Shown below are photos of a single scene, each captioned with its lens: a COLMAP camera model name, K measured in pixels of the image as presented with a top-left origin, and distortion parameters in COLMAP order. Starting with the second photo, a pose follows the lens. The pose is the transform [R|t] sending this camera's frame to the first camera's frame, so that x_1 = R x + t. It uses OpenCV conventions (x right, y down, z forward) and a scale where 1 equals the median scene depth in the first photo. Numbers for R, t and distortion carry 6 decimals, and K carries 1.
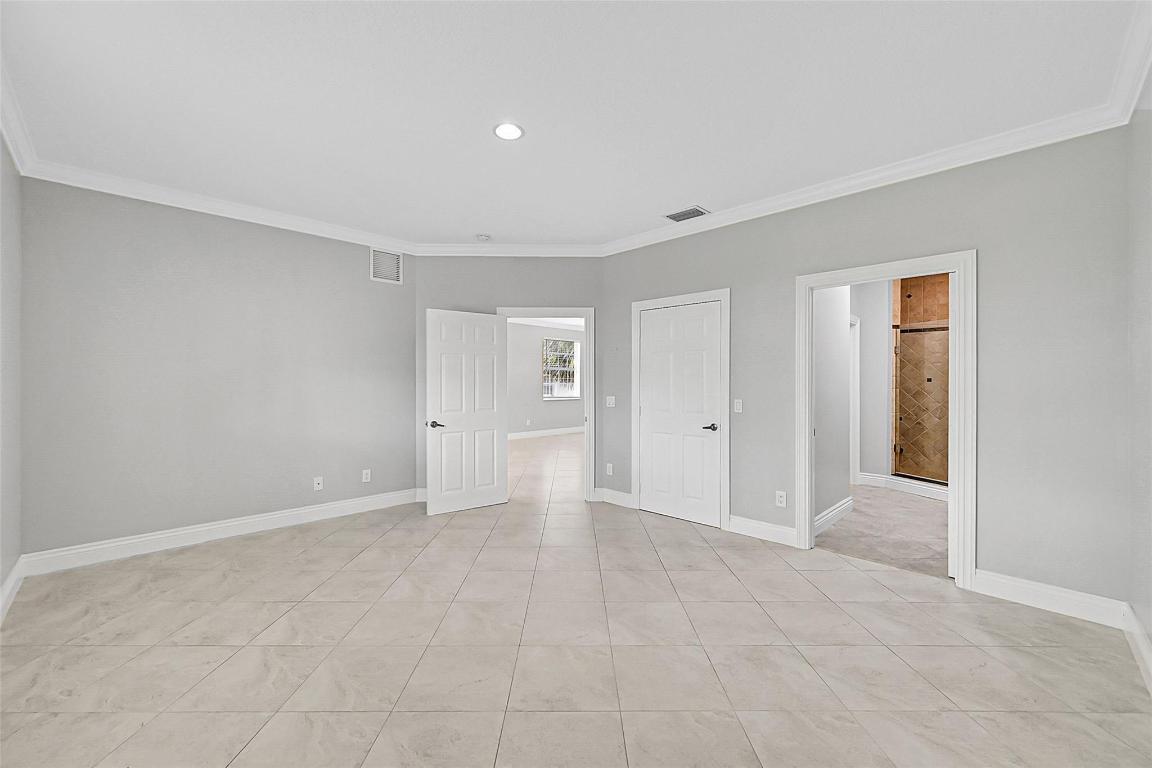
lens RADIAL K [[459.7, 0, 574.1], [0, 459.7, 384.5], [0, 0, 1]] dist [-0.001097, -0.000109]
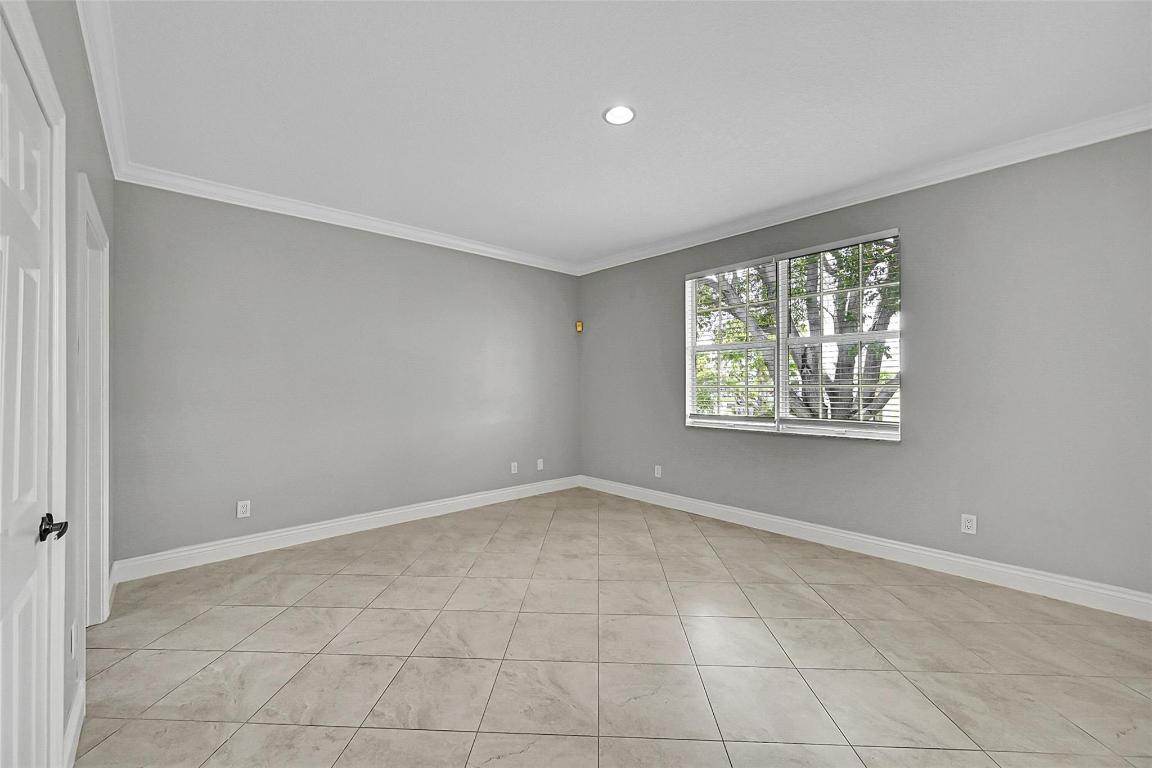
lens RADIAL K [[459.7, 0, 574.1], [0, 459.7, 384.5], [0, 0, 1]] dist [-0.001097, -0.000109]
pose [[-0.998597, 0.002056, 0.052909, -0.068543], [0.002033, 0.999998, -0.000475, -0.002193], [-0.052910, -0.000367, -0.998599, 1.329733]]
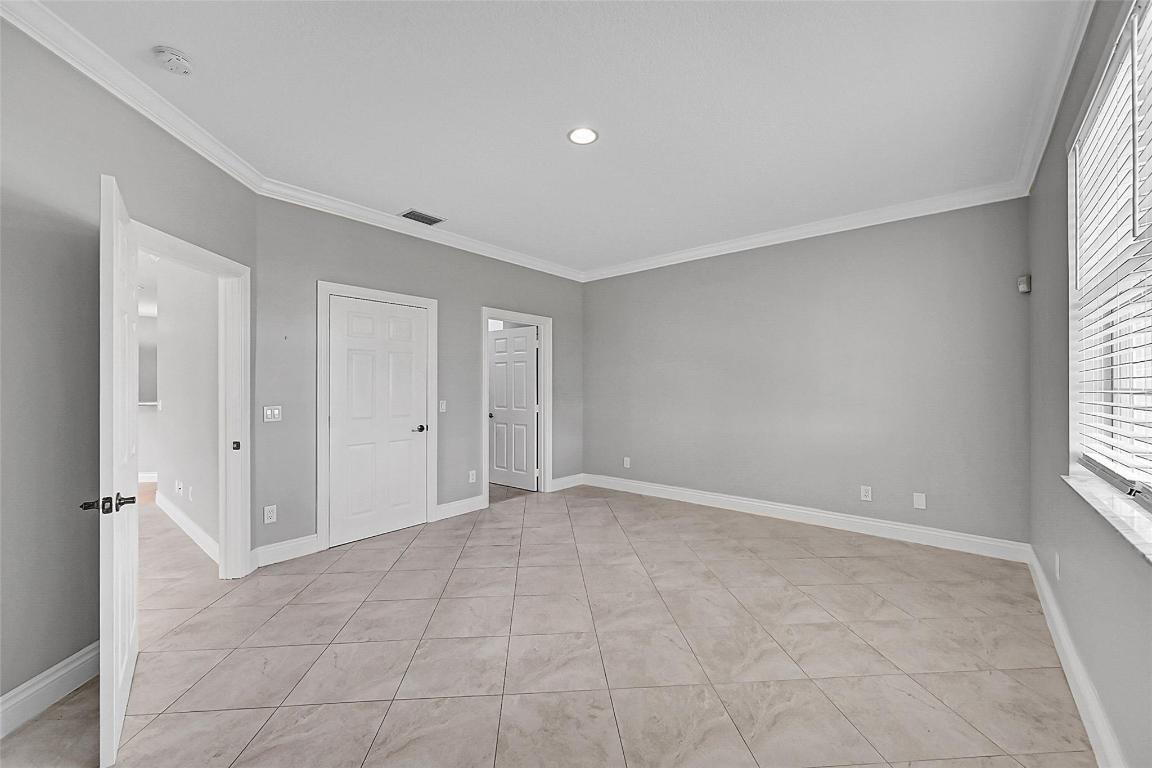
lens RADIAL K [[459.7, 0, 574.1], [0, 459.7, 384.5], [0, 0, 1]] dist [-0.001097, -0.000109]
pose [[-0.070855, -0.002407, 0.997484, -0.785738], [0.002570, 0.999993, 0.002595, -0.009459], [-0.997483, 0.002748, -0.070849, 0.749996]]
